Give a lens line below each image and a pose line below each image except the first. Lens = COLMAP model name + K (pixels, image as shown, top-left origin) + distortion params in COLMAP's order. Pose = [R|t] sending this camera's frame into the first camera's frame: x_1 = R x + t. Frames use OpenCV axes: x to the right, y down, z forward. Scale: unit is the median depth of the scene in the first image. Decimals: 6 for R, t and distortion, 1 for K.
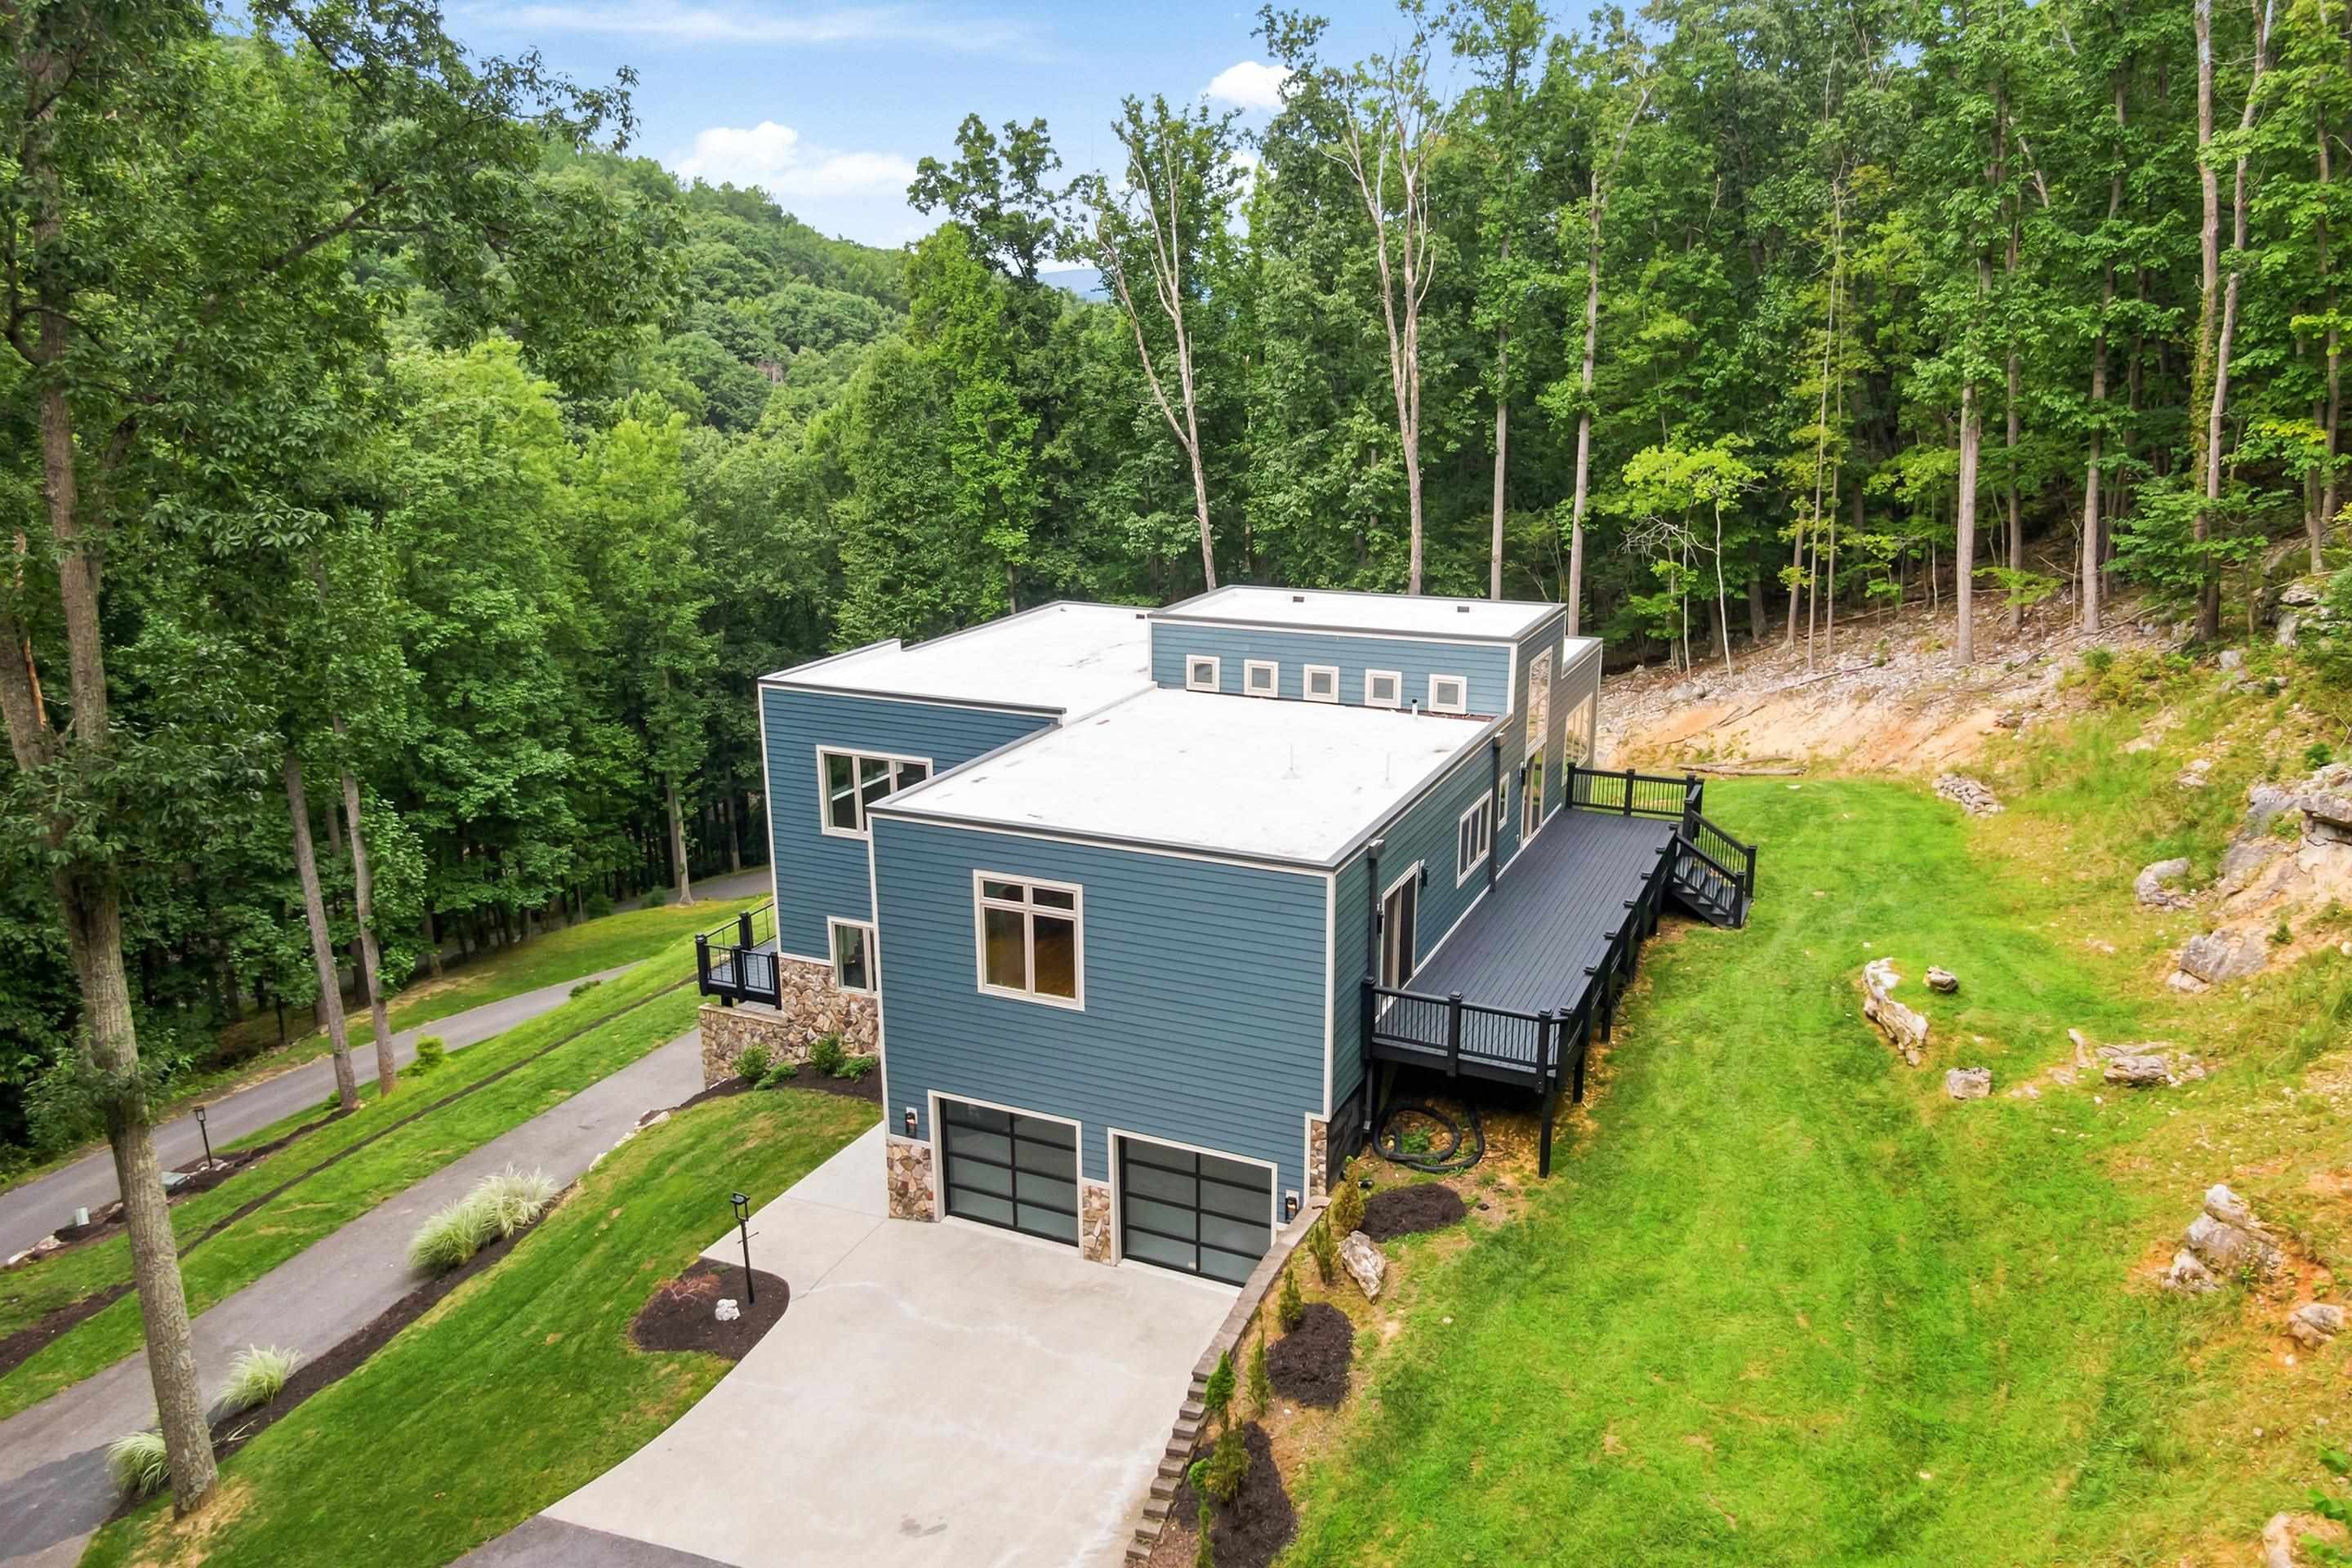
lens RADIAL K [[1669.9, 0, 1169.5], [0, 1669.9, 780.7], [0, 0, 1]] dist [0.049858, -0.075236]
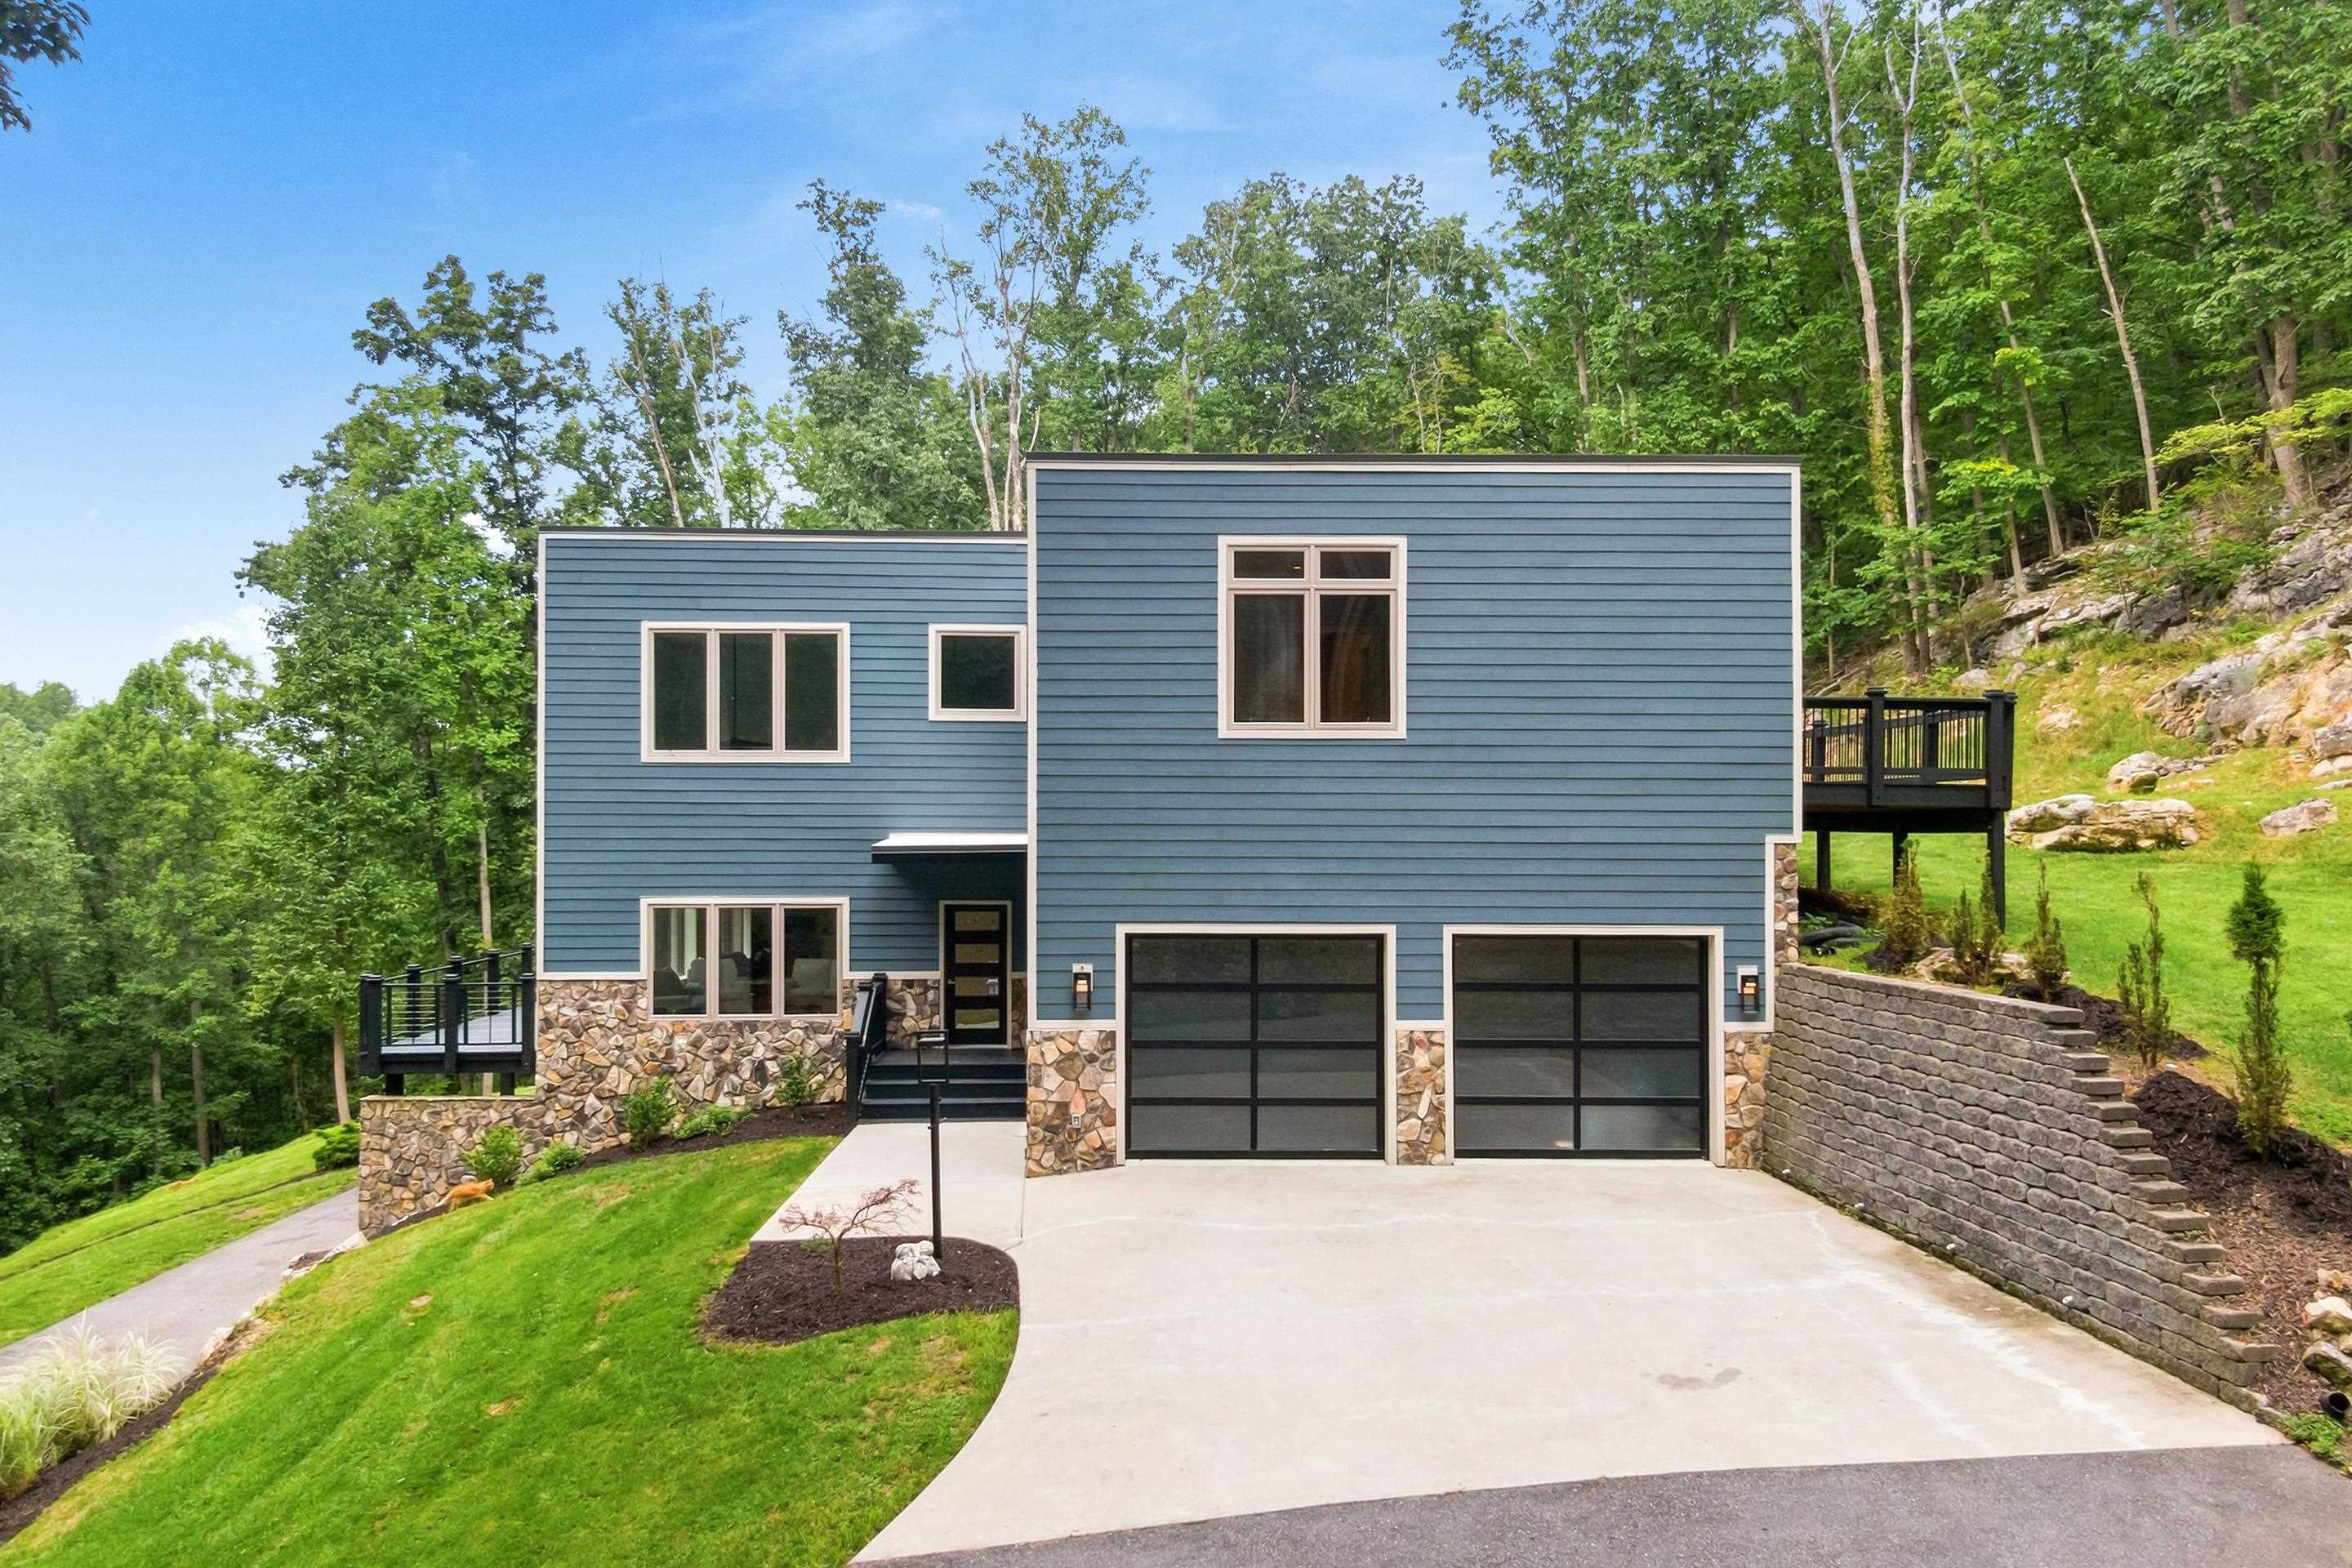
lens RADIAL K [[1693.1, 0, 1176.0], [0, 1693.1, 784.0], [0, 0, 1]] dist [0.056271, -0.101605]
pose [[0.897117, 0.019073, 0.441381, -0.395677], [0.108507, 0.958953, -0.261983, 0.297524], [-0.428260, 0.282923, 0.858224, 0.440158]]
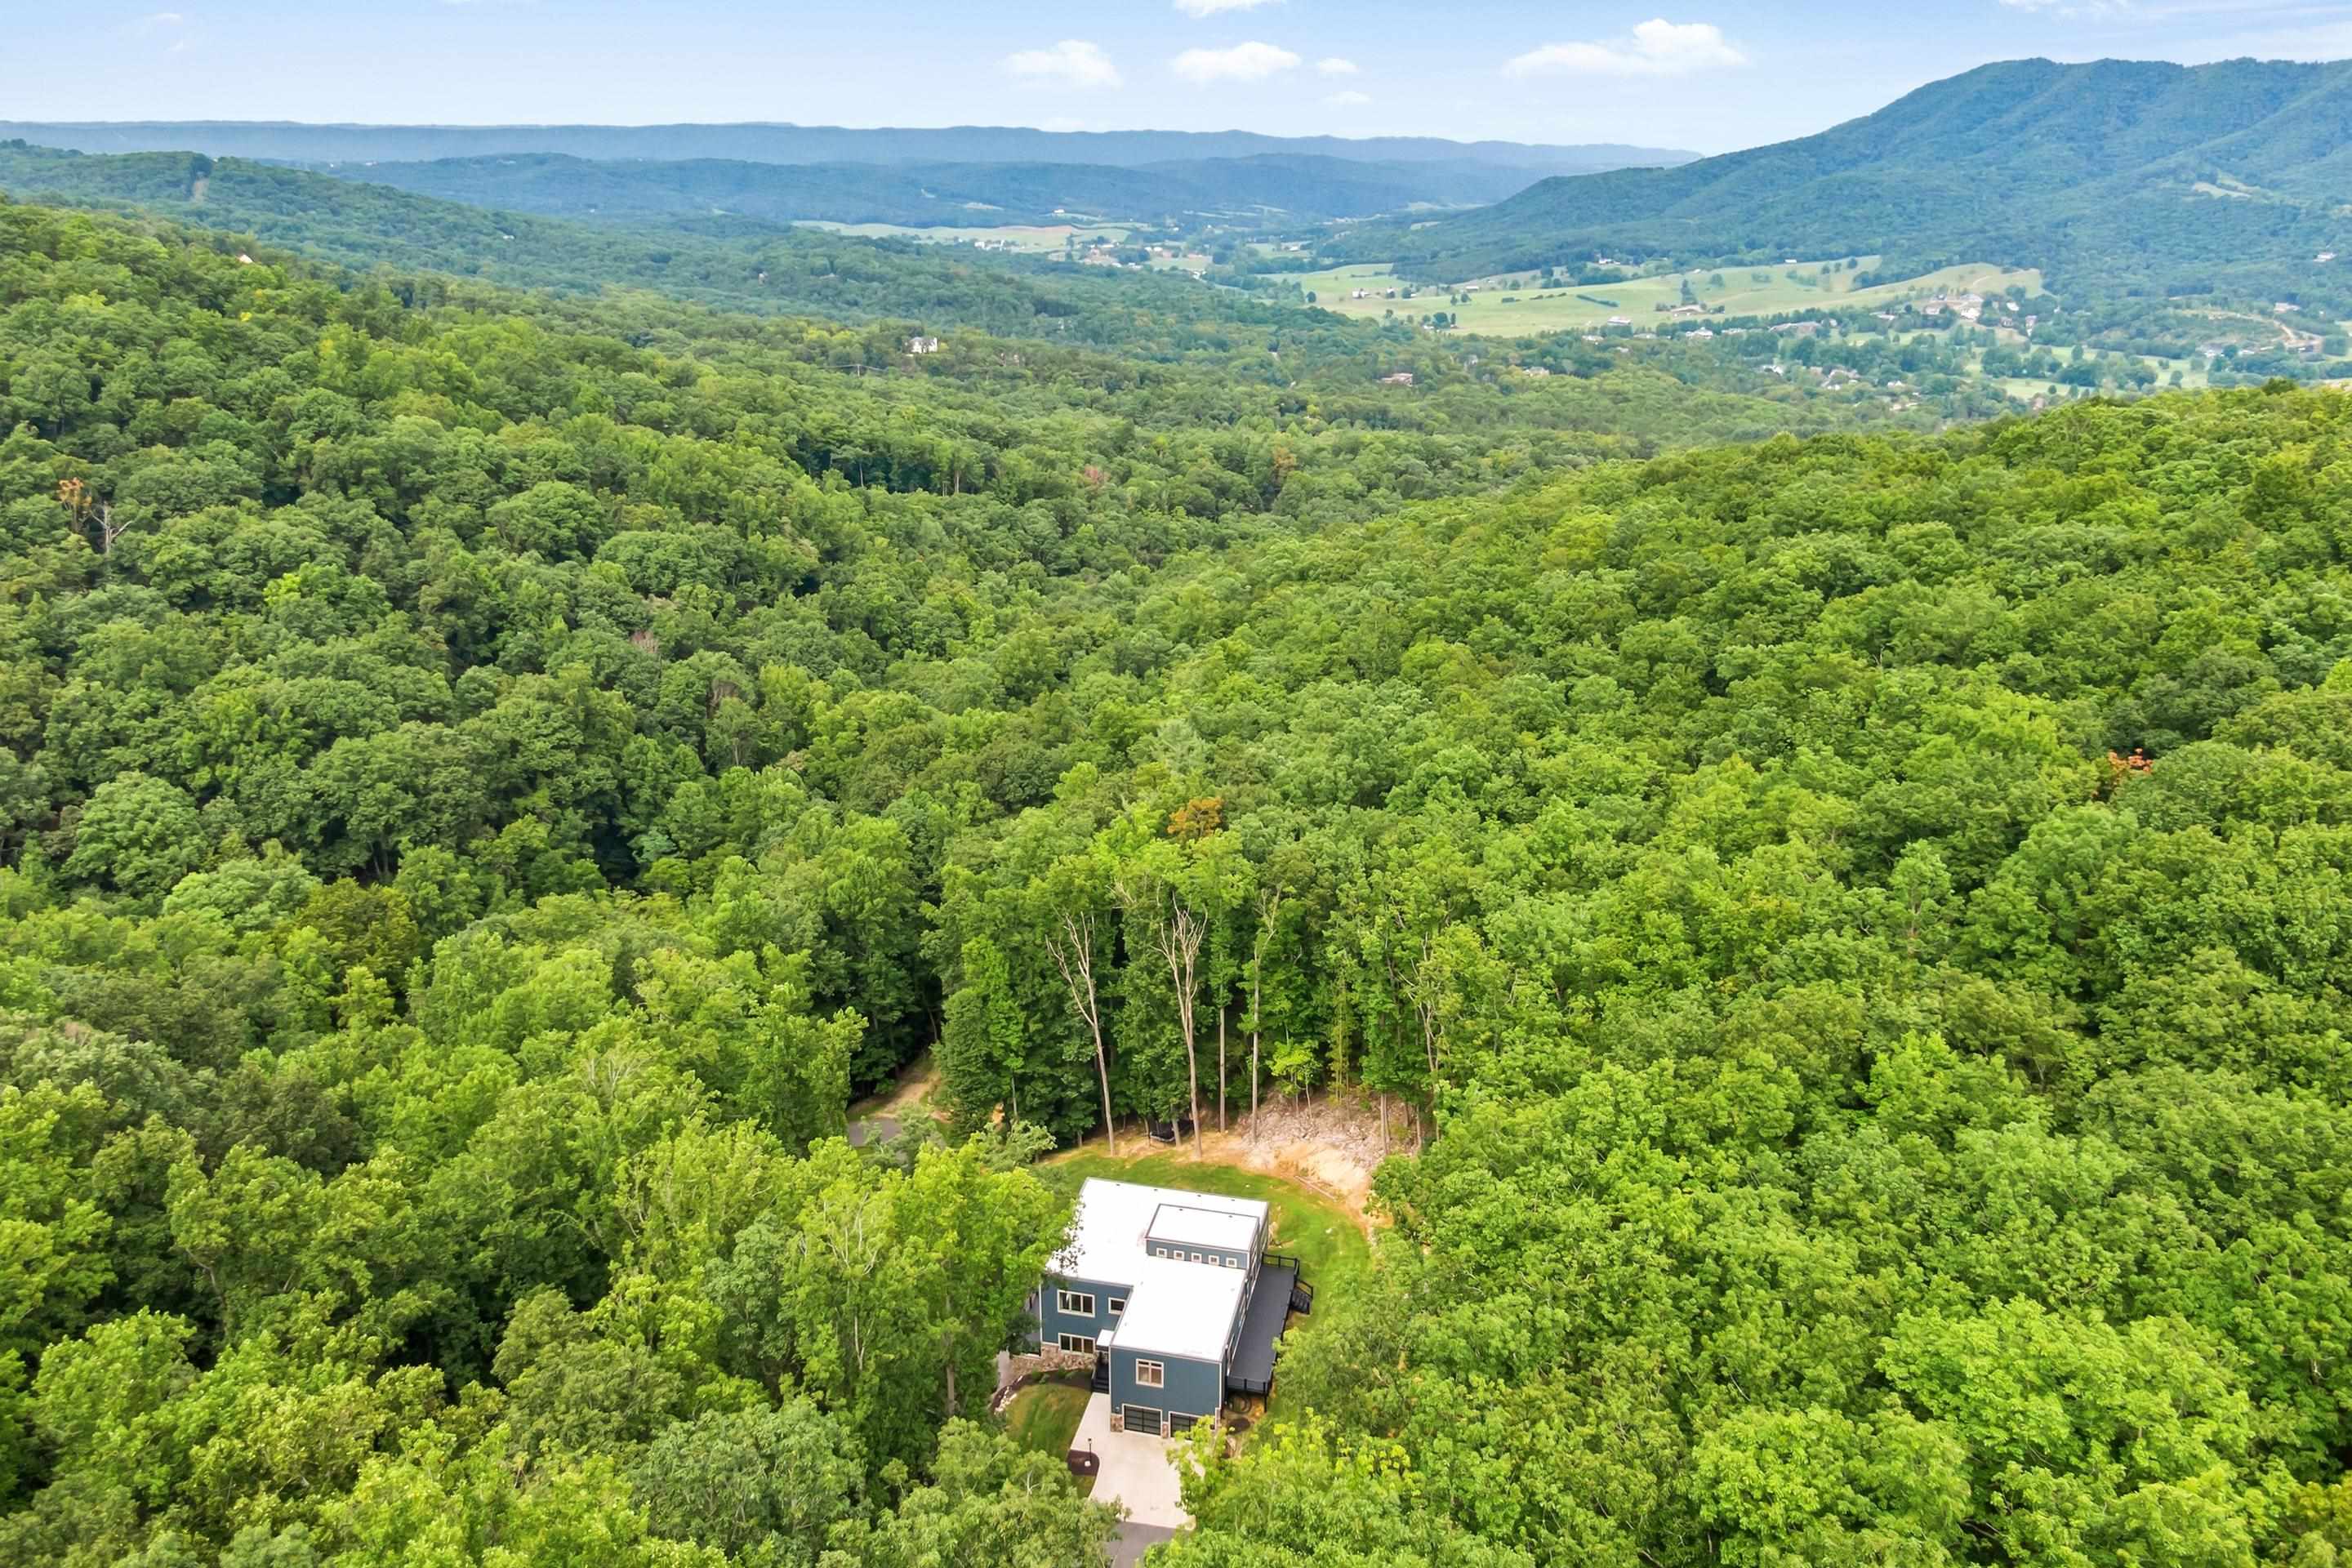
lens RADIAL K [[1669.9, 0, 1169.5], [0, 1669.9, 780.7], [0, 0, 1]] dist [0.049858, -0.075236]
pose [[0.978045, -0.063900, 0.198354, -0.759042], [0.046388, 0.994705, 0.091711, -1.740903], [-0.203164, -0.080496, 0.975830, -2.992695]]
